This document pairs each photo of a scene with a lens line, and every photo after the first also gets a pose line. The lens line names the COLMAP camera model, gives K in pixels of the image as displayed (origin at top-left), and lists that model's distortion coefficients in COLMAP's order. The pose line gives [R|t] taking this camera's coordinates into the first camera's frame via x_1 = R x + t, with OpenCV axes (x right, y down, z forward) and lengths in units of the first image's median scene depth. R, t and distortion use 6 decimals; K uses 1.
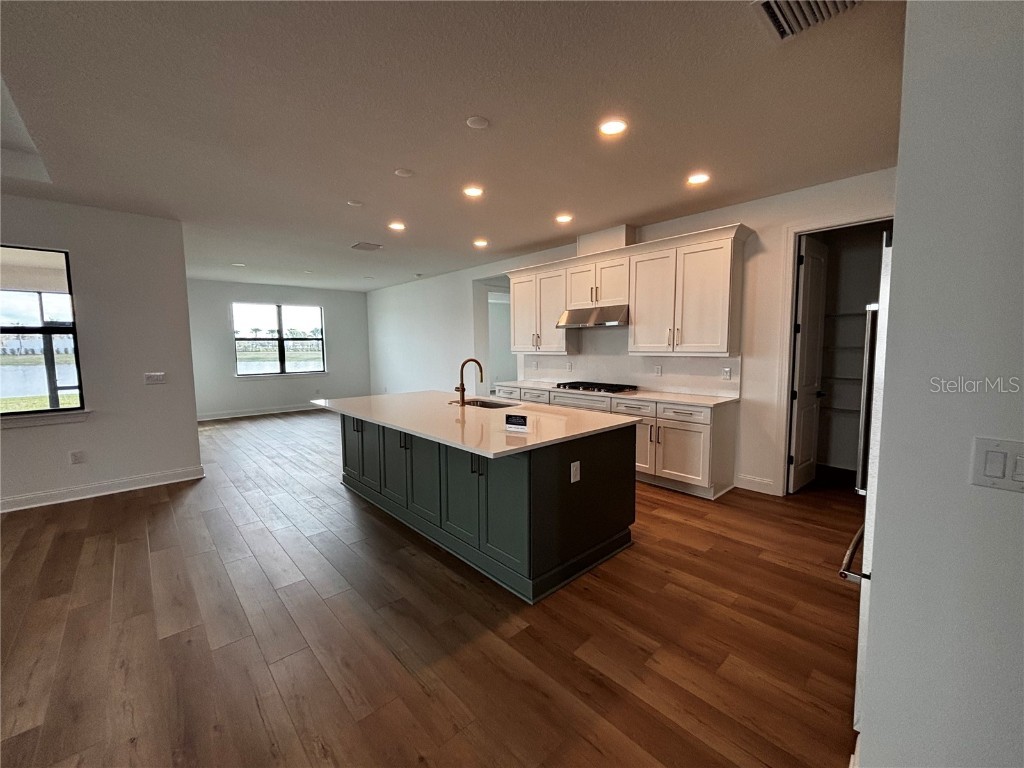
lens RADIAL K [[416.2, 0, 511.4], [0, 416.2, 381.0], [0, 0, 1]] dist [0.000860, -0.000286]
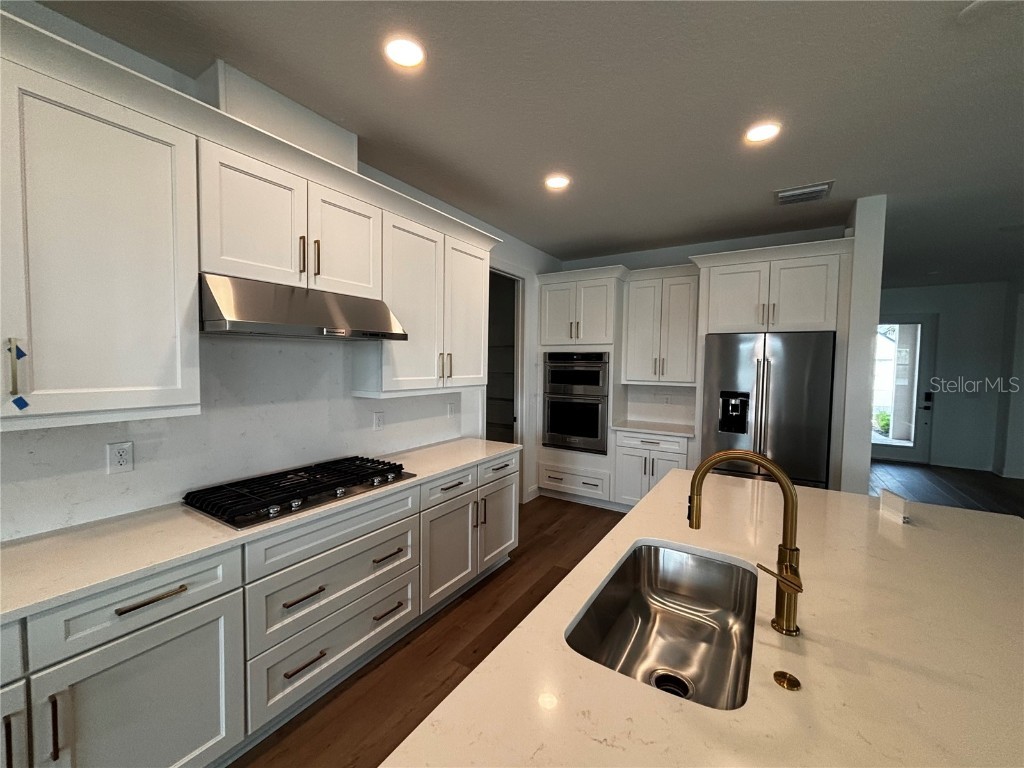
lens RADIAL K [[416.2, 0, 511.4], [0, 416.2, 381.0], [0, 0, 1]] dist [0.000860, -0.000286]
pose [[-0.280034, -0.019250, 0.959797, -0.268818], [0.096744, 0.994143, 0.048165, -0.095805], [-0.955103, 0.106342, -0.276531, 1.024104]]
